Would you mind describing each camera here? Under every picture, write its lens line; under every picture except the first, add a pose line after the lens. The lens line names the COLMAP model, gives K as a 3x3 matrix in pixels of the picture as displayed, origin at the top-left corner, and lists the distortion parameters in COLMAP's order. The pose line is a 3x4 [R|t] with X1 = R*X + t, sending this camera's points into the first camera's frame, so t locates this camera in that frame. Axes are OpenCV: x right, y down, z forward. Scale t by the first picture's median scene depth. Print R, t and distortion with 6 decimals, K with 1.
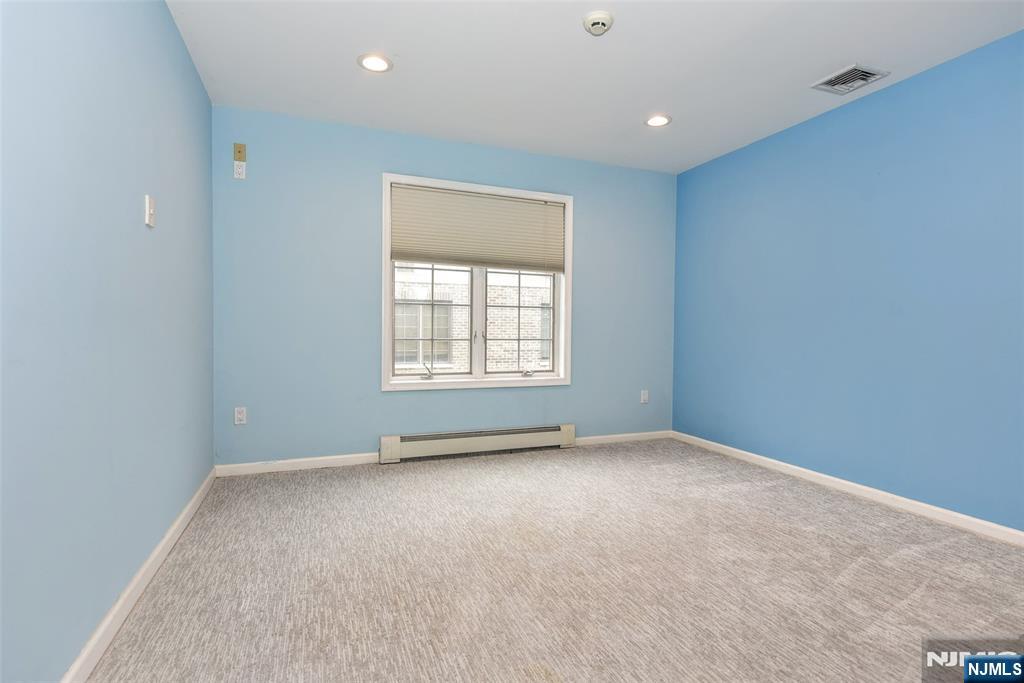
lens RADIAL K [[518.8, 0, 513.3], [0, 518.8, 340.6], [0, 0, 1]] dist [-0.006560, -0.000383]
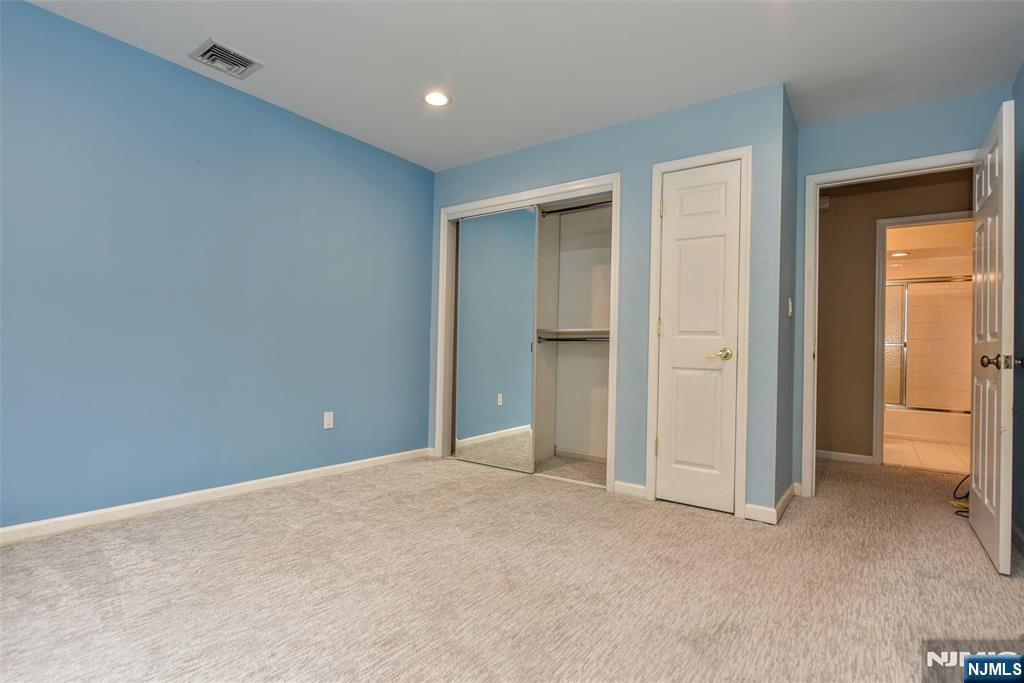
lens RADIAL K [[518.8, 0, 513.3], [0, 518.8, 340.6], [0, 0, 1]] dist [-0.006560, -0.000383]
pose [[-0.554493, -0.014163, 0.832068, -0.447559], [-0.016482, 0.999846, 0.006035, -0.007049], [-0.832025, -0.010368, -0.554641, 1.118351]]
